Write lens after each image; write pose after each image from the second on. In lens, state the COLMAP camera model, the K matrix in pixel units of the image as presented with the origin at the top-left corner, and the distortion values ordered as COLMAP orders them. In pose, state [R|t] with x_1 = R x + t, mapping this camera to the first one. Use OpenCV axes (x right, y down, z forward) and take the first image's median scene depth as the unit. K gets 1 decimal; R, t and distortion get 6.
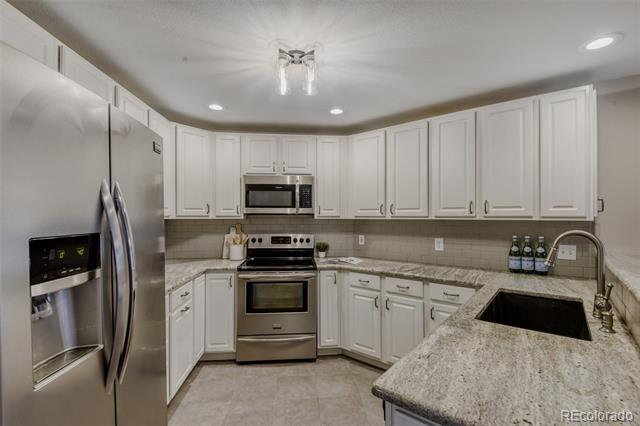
lens RADIAL K [[298.2, 0, 322.5], [0, 298.2, 217.6], [0, 0, 1]] dist [0.016754, -0.015947]
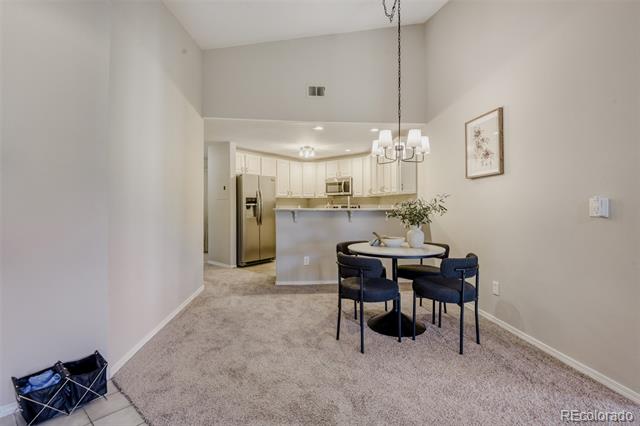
lens RADIAL K [[298.2, 0, 320.1], [0, 298.2, 204.5], [0, 0, 1]] dist [0.016754, -0.015947]
pose [[0.713493, -0.006426, -0.700633, 1.469569], [0.005123, 0.999979, -0.003954, 0.073957], [0.700643, -0.000768, 0.713511, -0.796228]]
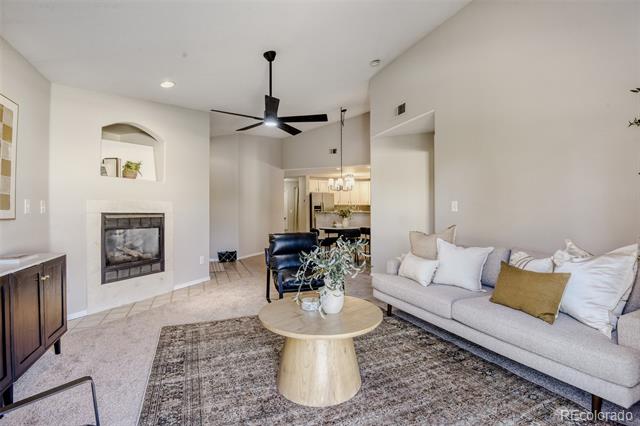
lens RADIAL K [[298.2, 0, 323.7], [0, 298.2, 210.6], [0, 0, 1]] dist [0.016754, -0.015947]
pose [[0.313830, -0.002130, -0.949477, 3.171728], [0.000115, 0.999998, -0.002206, 0.085851], [0.949479, 0.000583, 0.313830, -0.746670]]
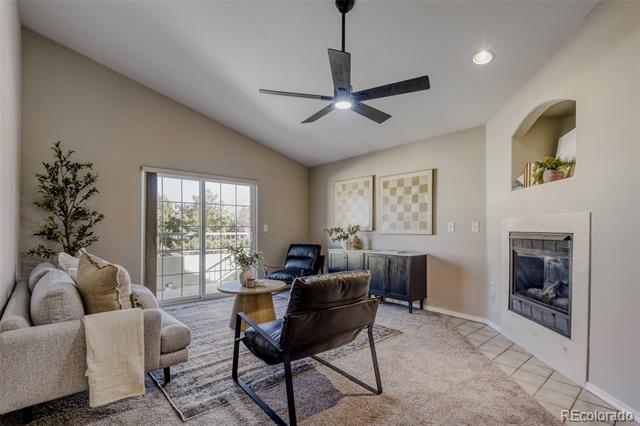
lens RADIAL K [[298.2, 0, 326.7], [0, 298.2, 240.9], [0, 0, 1]] dist [0.016754, -0.015947]
pose [[-0.600270, -0.028663, 0.799284, 1.322989], [-0.000754, 0.999377, 0.035272, 0.087724], [-0.799797, 0.020570, -0.599918, -0.035836]]
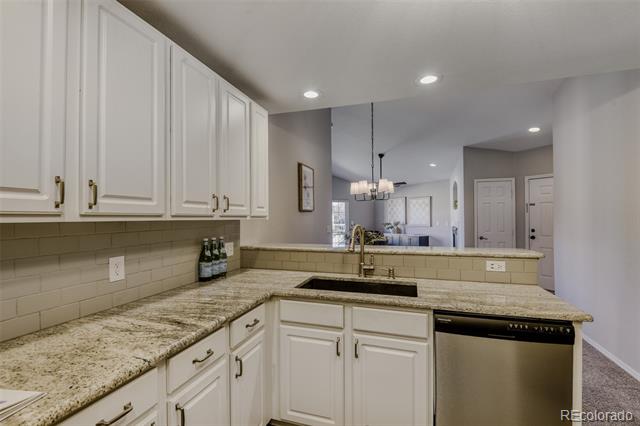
lens RADIAL K [[288.7, 0, 315.9], [0, 288.7, 217.0], [0, 0, 1]] dist [-0.002721, -0.000101]
pose [[-0.350087, 0.004938, 0.936704, -0.217690], [0.009046, 0.999957, -0.001891, 0.002793], [-0.936674, 0.007812, -0.350117, 0.859204]]
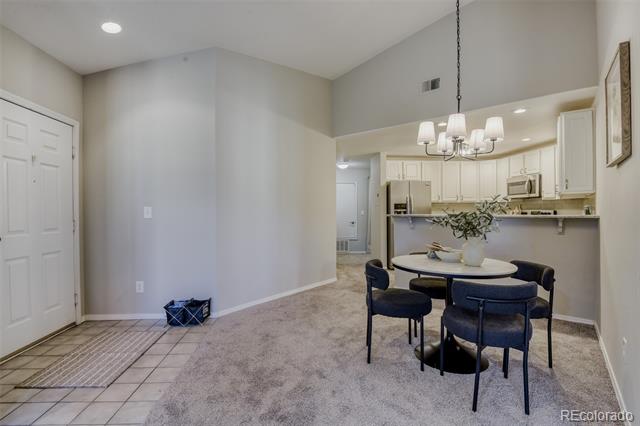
lens RADIAL K [[298.2, 0, 322.4], [0, 298.2, 214.6], [0, 0, 1]] dist [0.016754, -0.015947]
pose [[0.011762, 0.007892, -0.999900, 1.775180], [0.003136, 0.999964, 0.007929, 0.076324], [0.999926, -0.003229, 0.011737, -0.247899]]
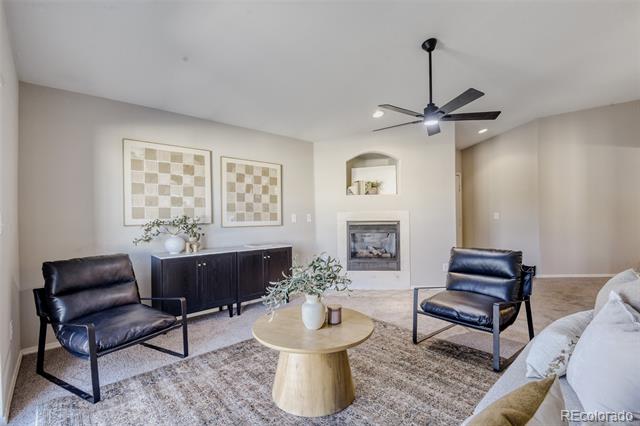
lens RADIAL K [[298.2, 0, 325.5], [0, 298.2, 215.8], [0, 0, 1]] dist [0.016754, -0.015947]
pose [[-0.790584, 0.008968, -0.612289, 2.916874], [0.012497, 0.999921, -0.001490, 0.064107], [0.612227, -0.008830, -0.790633, 0.049261]]
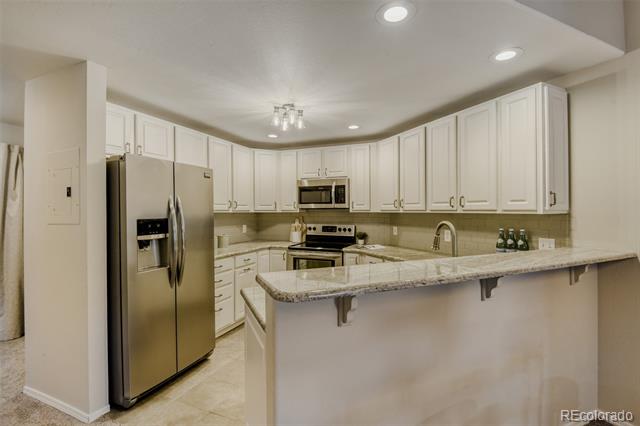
lens RADIAL K [[298.2, 0, 321.1], [0, 298.2, 212.6], [0, 0, 1]] dist [0.016754, -0.015947]
pose [[0.892017, -0.000278, -0.452001, 0.476877], [0.002044, 0.999992, 0.003420, 0.000741], [0.451997, -0.003975, 0.892011, -0.185292]]
